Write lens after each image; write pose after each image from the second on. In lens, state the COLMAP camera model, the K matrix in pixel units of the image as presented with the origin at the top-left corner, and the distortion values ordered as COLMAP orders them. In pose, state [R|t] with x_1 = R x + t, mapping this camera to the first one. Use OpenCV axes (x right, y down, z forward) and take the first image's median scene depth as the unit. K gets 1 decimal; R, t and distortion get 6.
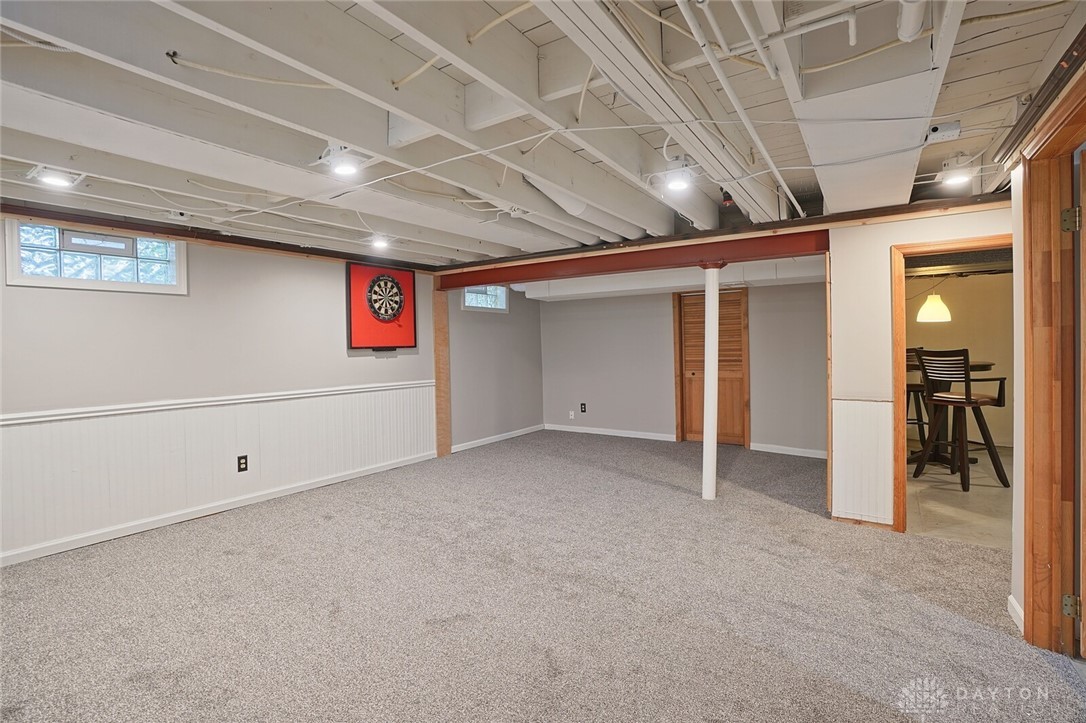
lens RADIAL K [[496.5, 0, 545.9], [0, 496.5, 356.3], [0, 0, 1]] dist [-0.017885, 0.000653]
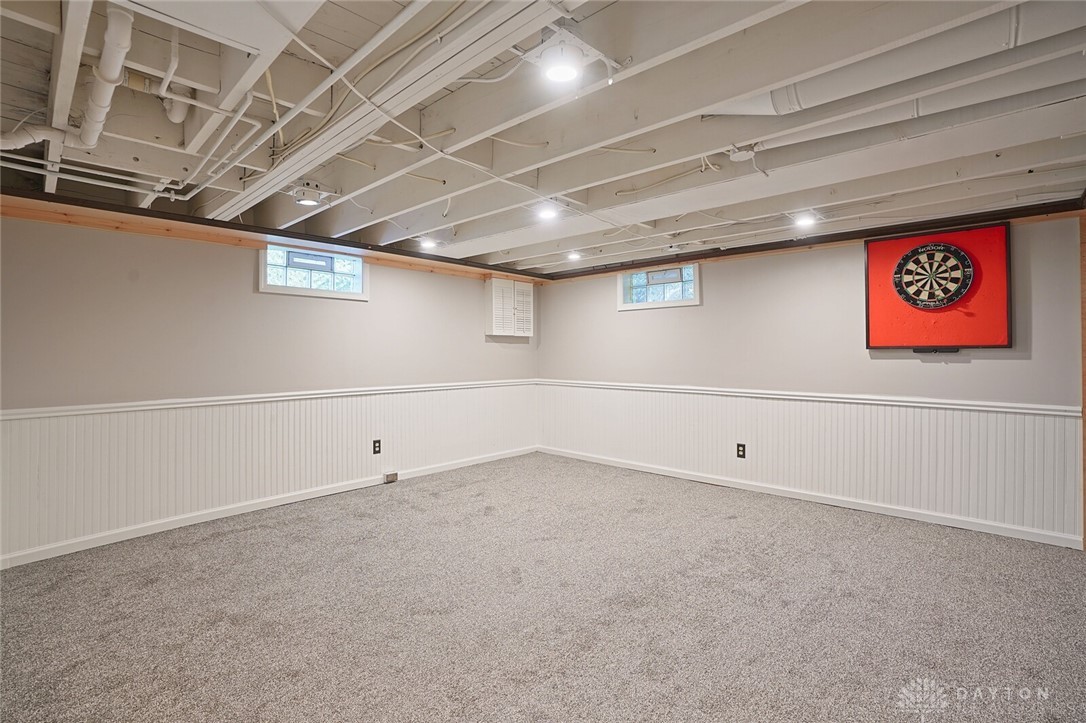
lens RADIAL K [[496.5, 0, 536.8], [0, 496.5, 344.9], [0, 0, 1]] dist [-0.017885, 0.000653]
pose [[-0.131090, -0.004211, -0.991362, 0.442339], [-0.023891, 0.999714, -0.001087, -0.007177], [0.991083, 0.023542, -0.131153, 0.546388]]
